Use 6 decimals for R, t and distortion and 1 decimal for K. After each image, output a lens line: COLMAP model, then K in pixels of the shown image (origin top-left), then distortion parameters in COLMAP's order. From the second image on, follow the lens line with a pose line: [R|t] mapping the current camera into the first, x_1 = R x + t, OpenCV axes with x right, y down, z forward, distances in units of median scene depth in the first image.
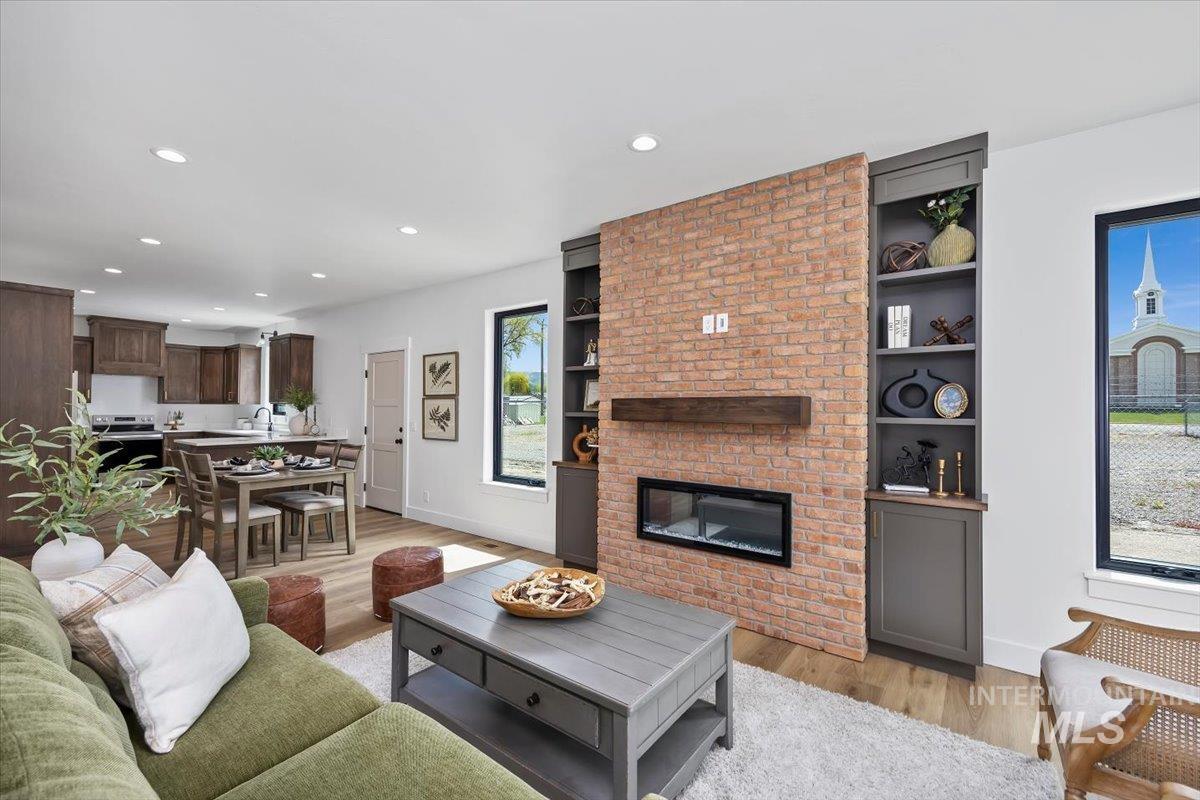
lens RADIAL K [[513.7, 0, 589.5], [0, 513.7, 399.6], [0, 0, 1]] dist [0.008621, -0.000177]
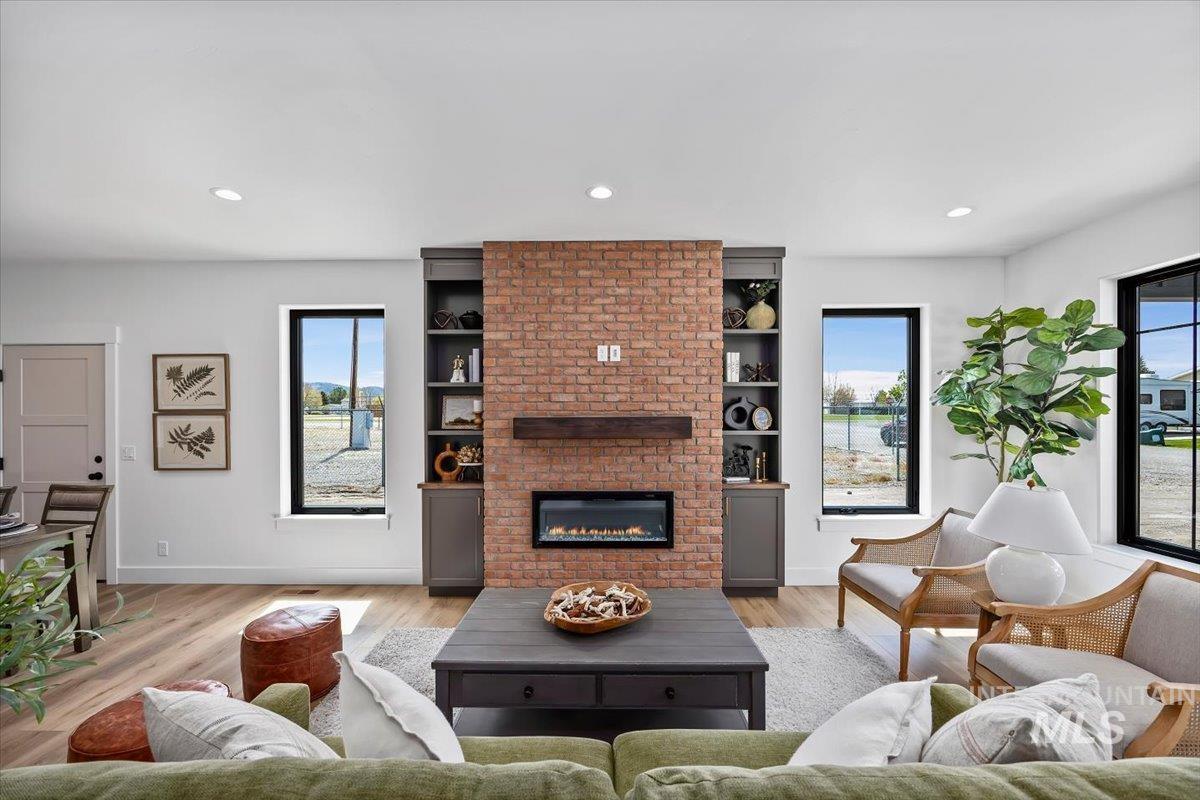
lens RADIAL K [[499.8, 0, 598.7], [0, 499.8, 413.1], [0, 0, 1]] dist [-0.009977, -0.000729]
pose [[0.786815, -0.009456, 0.617116, -0.315451], [-0.002017, 0.999838, 0.017891, -0.021450], [-0.617185, -0.015322, 0.786669, 0.078412]]
